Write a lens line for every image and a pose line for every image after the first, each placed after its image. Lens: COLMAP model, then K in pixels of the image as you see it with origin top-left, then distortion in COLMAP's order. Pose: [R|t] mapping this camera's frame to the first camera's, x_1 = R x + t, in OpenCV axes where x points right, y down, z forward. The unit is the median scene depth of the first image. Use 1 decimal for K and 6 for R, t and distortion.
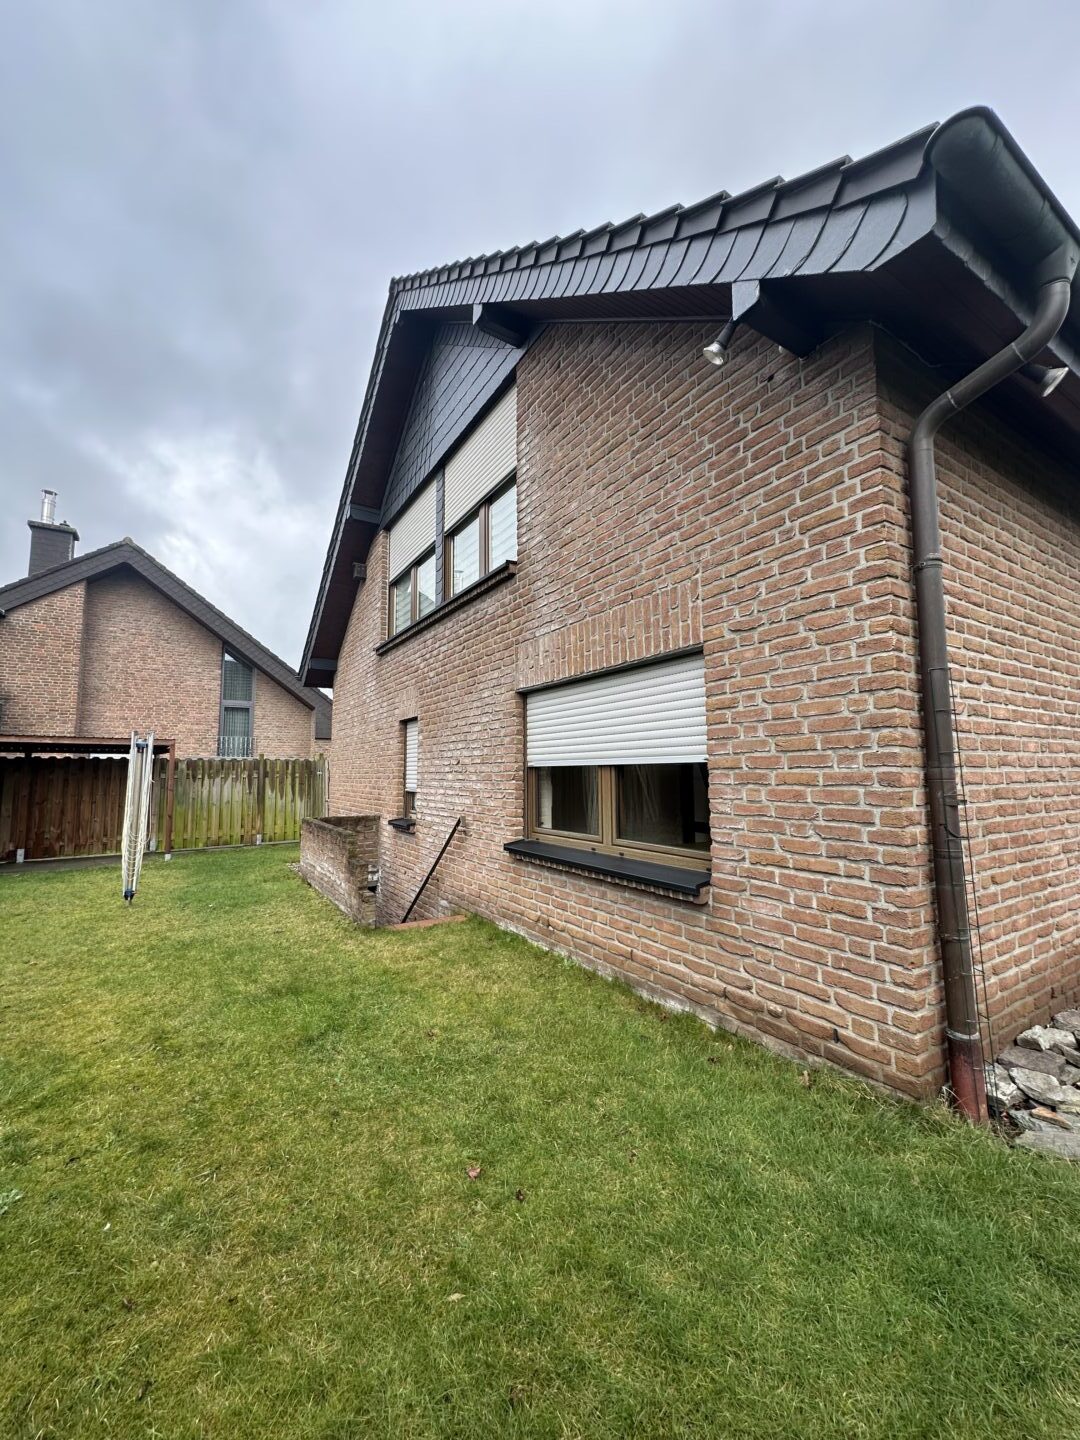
lens RADIAL K [[574.4, 0, 543.5], [0, 574.4, 713.8], [0, 0, 1]] dist [0.000787, -0.000001]
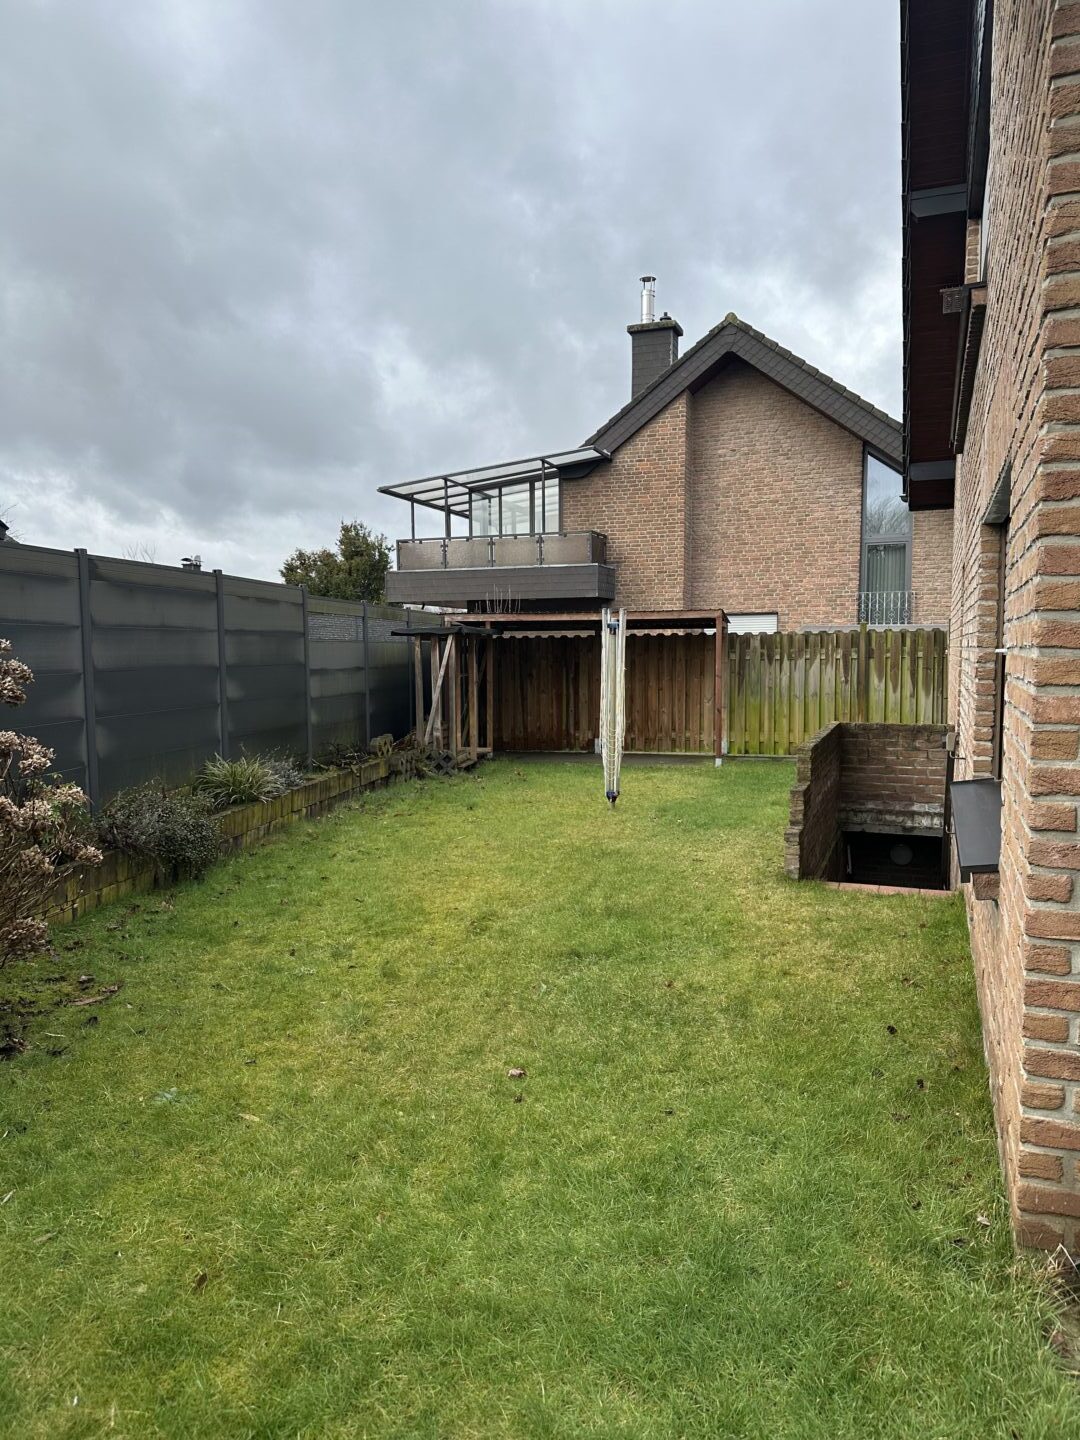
lens RADIAL K [[1016.3, 0, 543.6], [0, 1016.3, 723.4], [0, 0, 1]] dist [0.072165, -0.005203]
pose [[0.599245, 0.059453, -0.798355, 0.258644], [0.086511, 0.986590, 0.138406, -0.010851], [0.795878, -0.152005, 0.586066, 0.013473]]
